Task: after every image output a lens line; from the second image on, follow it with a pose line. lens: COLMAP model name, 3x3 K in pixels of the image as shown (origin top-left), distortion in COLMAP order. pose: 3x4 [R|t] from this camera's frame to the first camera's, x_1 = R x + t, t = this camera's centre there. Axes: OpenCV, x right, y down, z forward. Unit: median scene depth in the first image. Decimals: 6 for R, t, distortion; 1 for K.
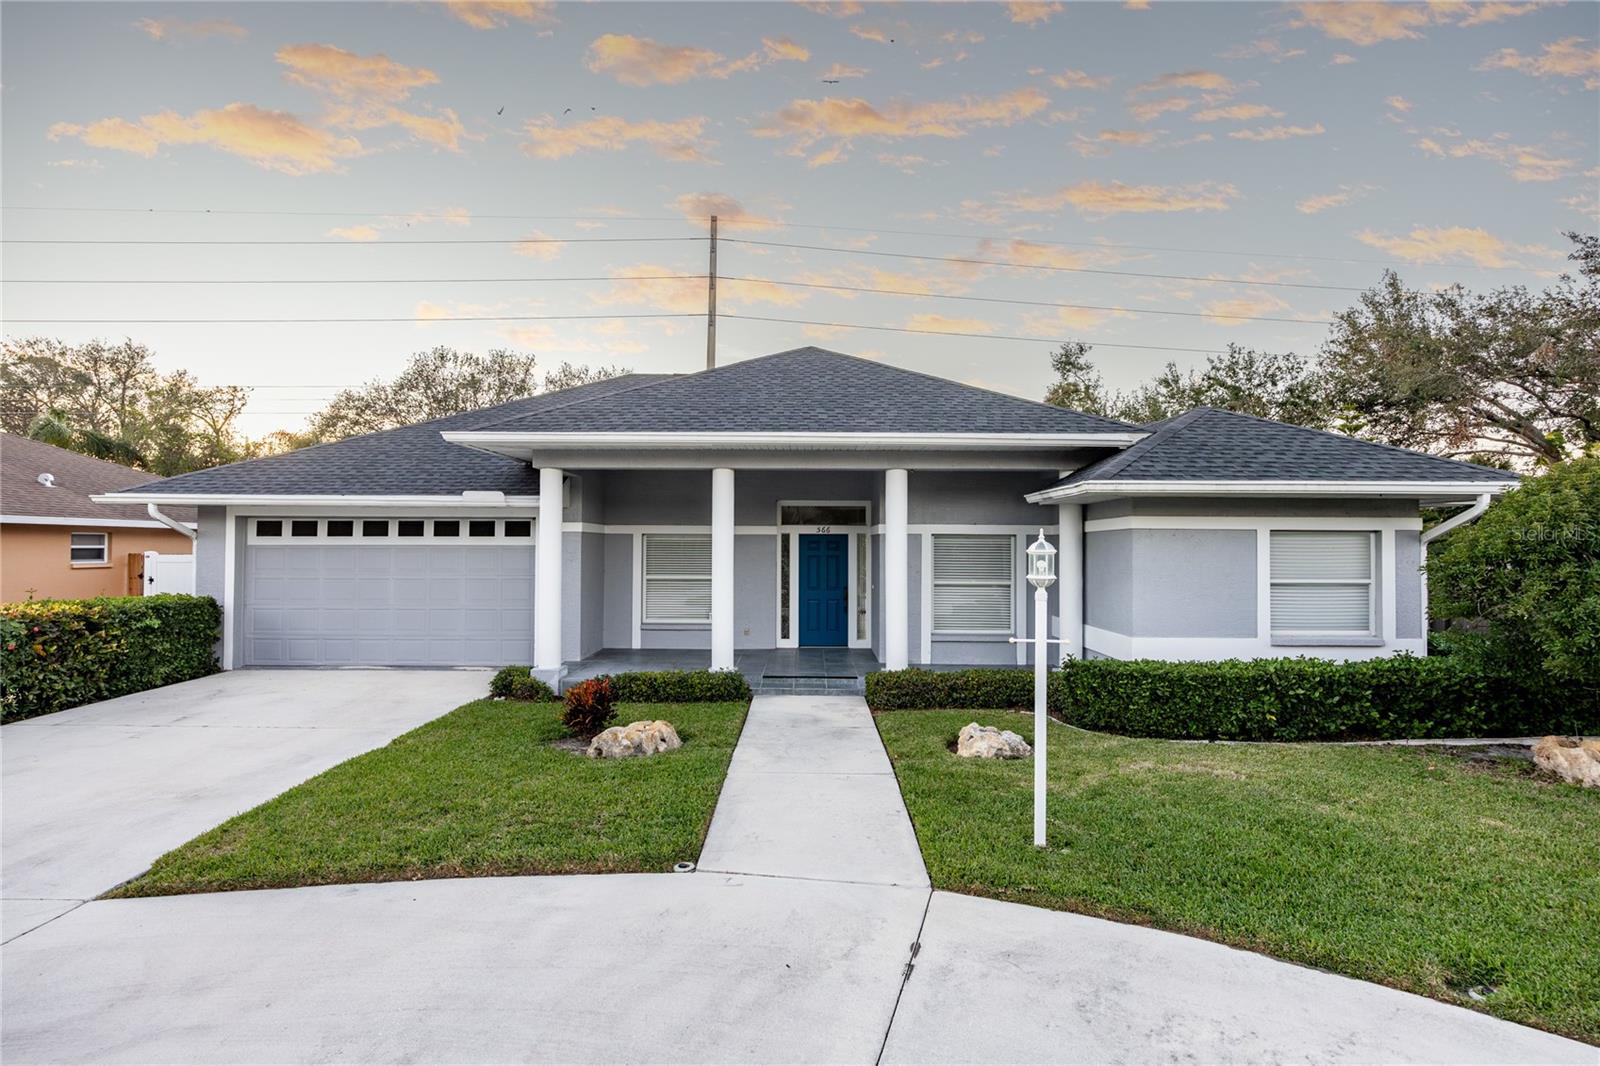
lens RADIAL K [[797.3, 0, 800.0], [0, 797.3, 533.0], [0, 0, 1]] dist [-0.011633, -0.000588]
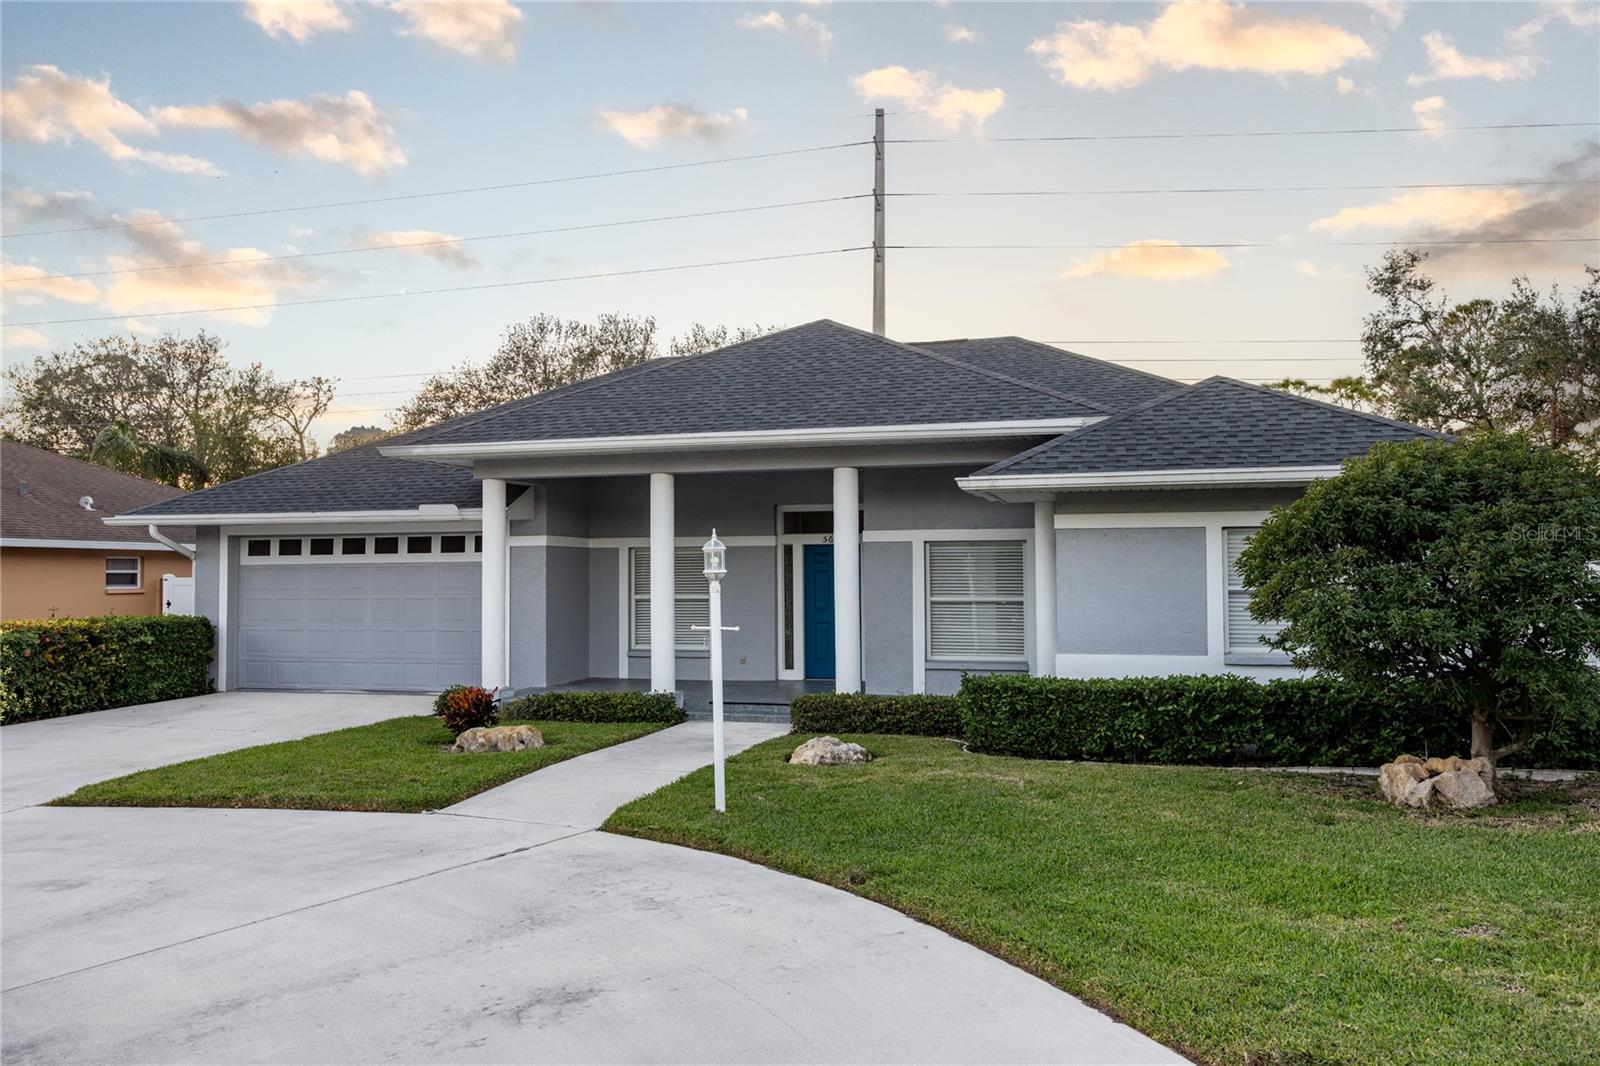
lens RADIAL K [[1228.2, 0, 800.0], [0, 1228.2, 533.0], [0, 0, 1]] dist [-0.010353, -0.005188]
pose [[0.963322, -0.019704, -0.267624, 0.405039], [0.015076, 0.999699, -0.019336, 0.016443], [0.267924, 0.014592, 0.963329, -0.295957]]
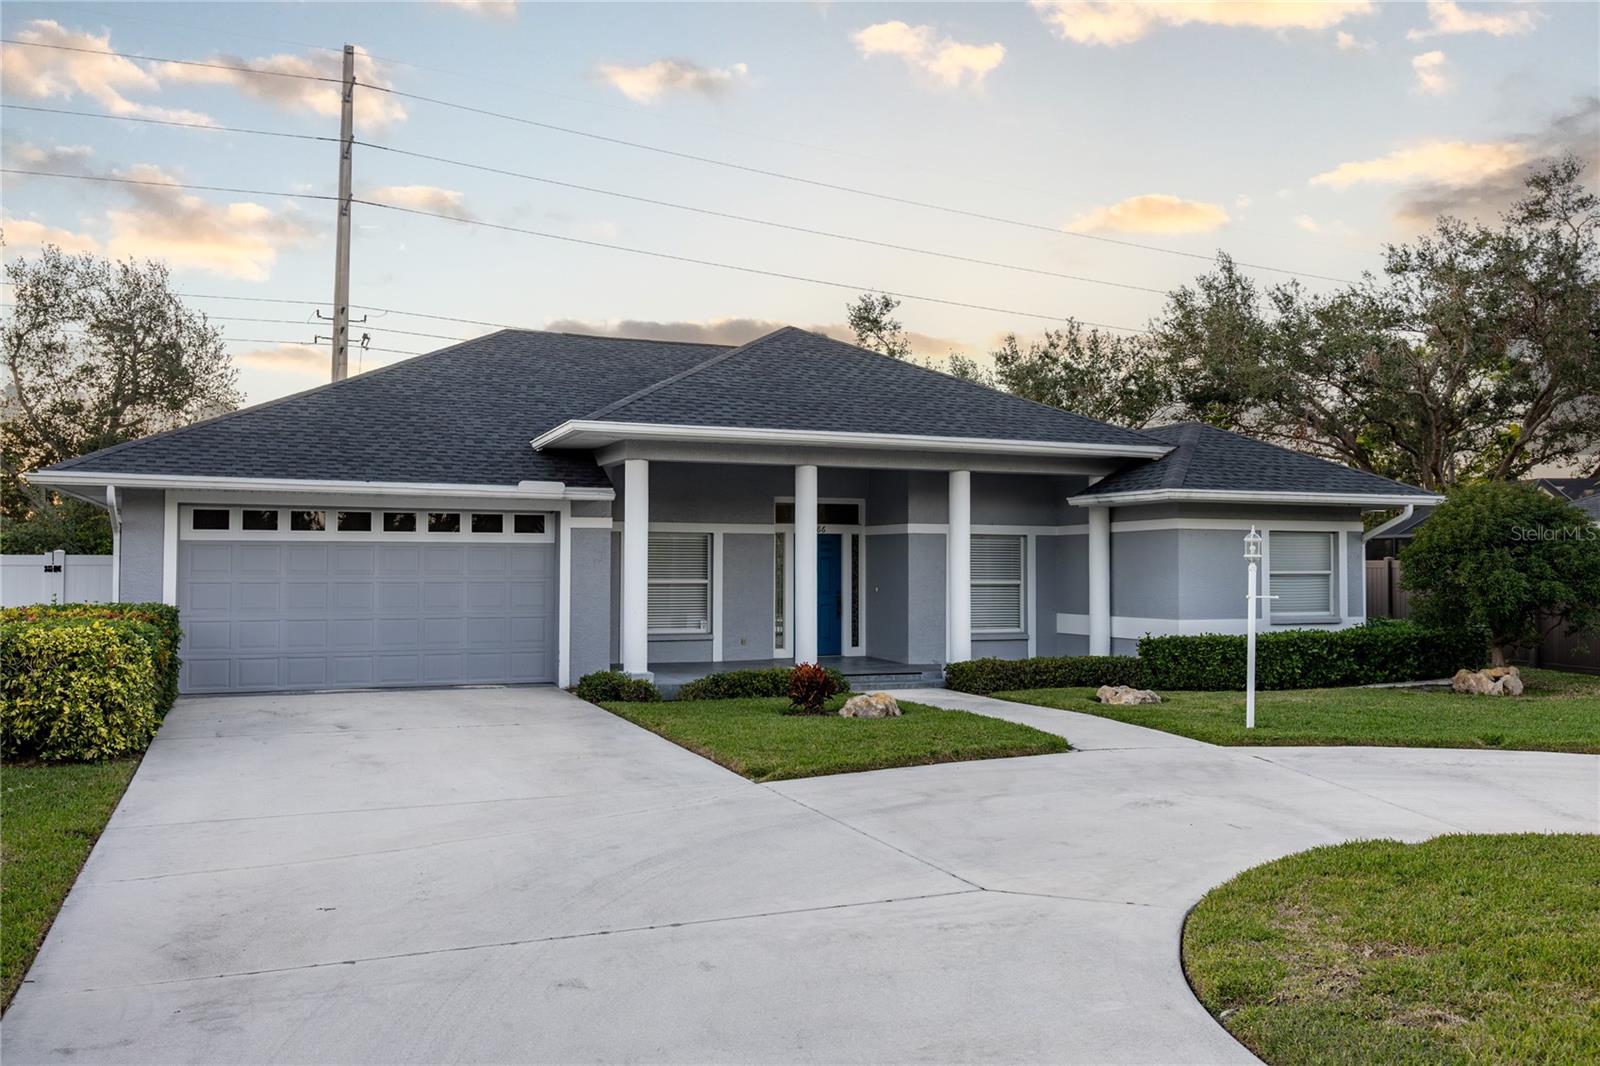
lens RADIAL K [[1332.0, 0, 800.0], [0, 1332.0, 533.0], [0, 0, 1]] dist [-0.011464, -0.008207]
pose [[0.918268, 0.008734, 0.395862, -0.707506], [-0.005477, 0.999941, -0.009355, 0.018066], [-0.395921, 0.006422, 0.918262, -0.480410]]
